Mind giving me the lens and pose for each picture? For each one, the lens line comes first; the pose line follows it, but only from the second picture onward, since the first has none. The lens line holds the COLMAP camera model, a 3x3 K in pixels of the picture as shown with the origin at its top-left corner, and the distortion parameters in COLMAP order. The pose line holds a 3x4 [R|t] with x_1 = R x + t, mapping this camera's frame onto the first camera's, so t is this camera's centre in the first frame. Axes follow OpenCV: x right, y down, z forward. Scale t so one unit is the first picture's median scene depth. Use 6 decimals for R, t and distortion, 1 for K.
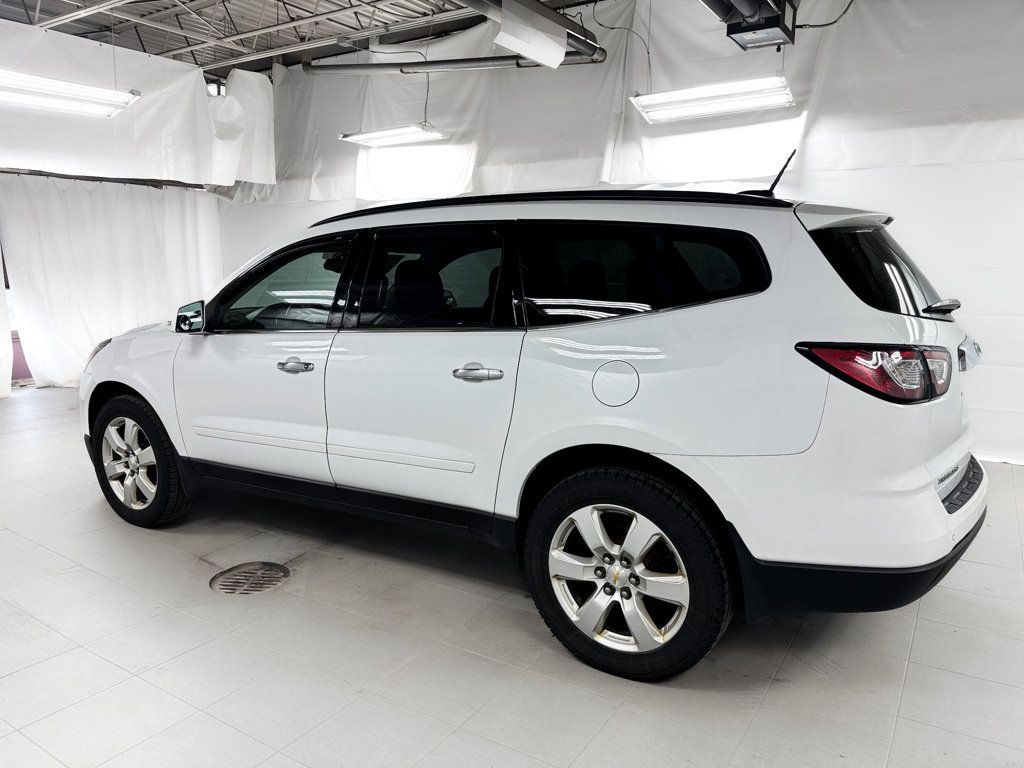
lens RADIAL K [[764.0, 0, 515.6], [0, 764.0, 383.1], [0, 0, 1]] dist [0.062765, -0.050716]
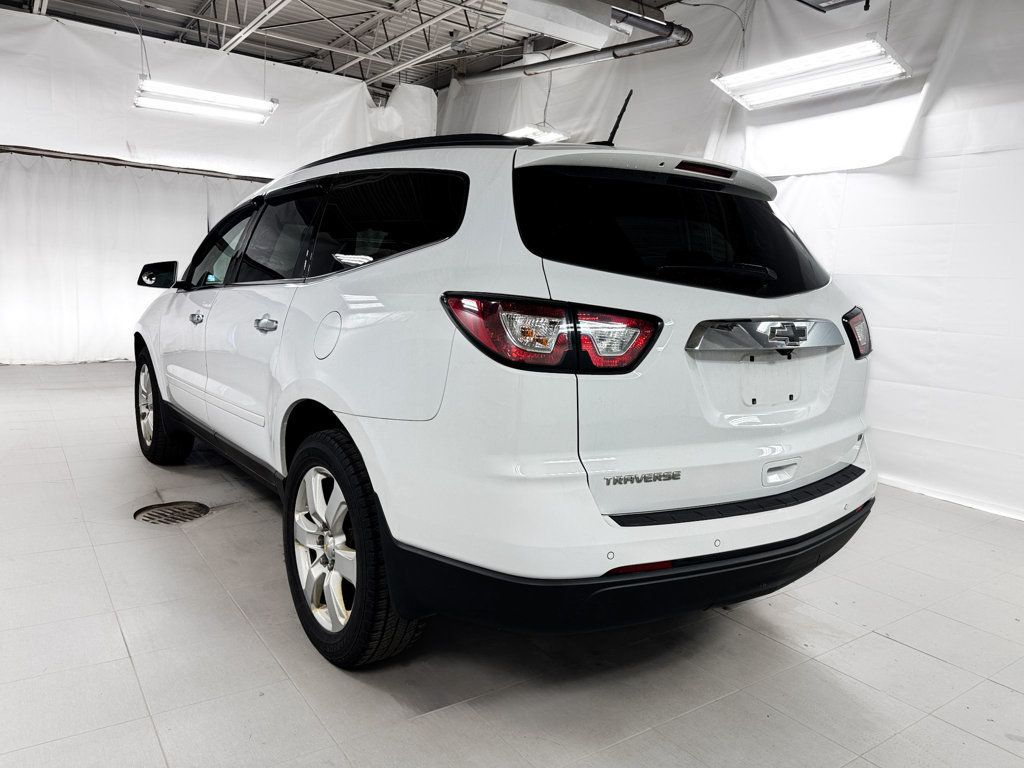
lens RADIAL K [[764.0, 0, 515.6], [0, 764.0, 383.1], [0, 0, 1]] dist [0.062765, -0.050716]
pose [[0.919168, 0.096629, -0.381828, 0.317575], [-0.112424, 0.993474, -0.019218, 0.023454], [0.377479, 0.060592, 0.924034, 0.103919]]
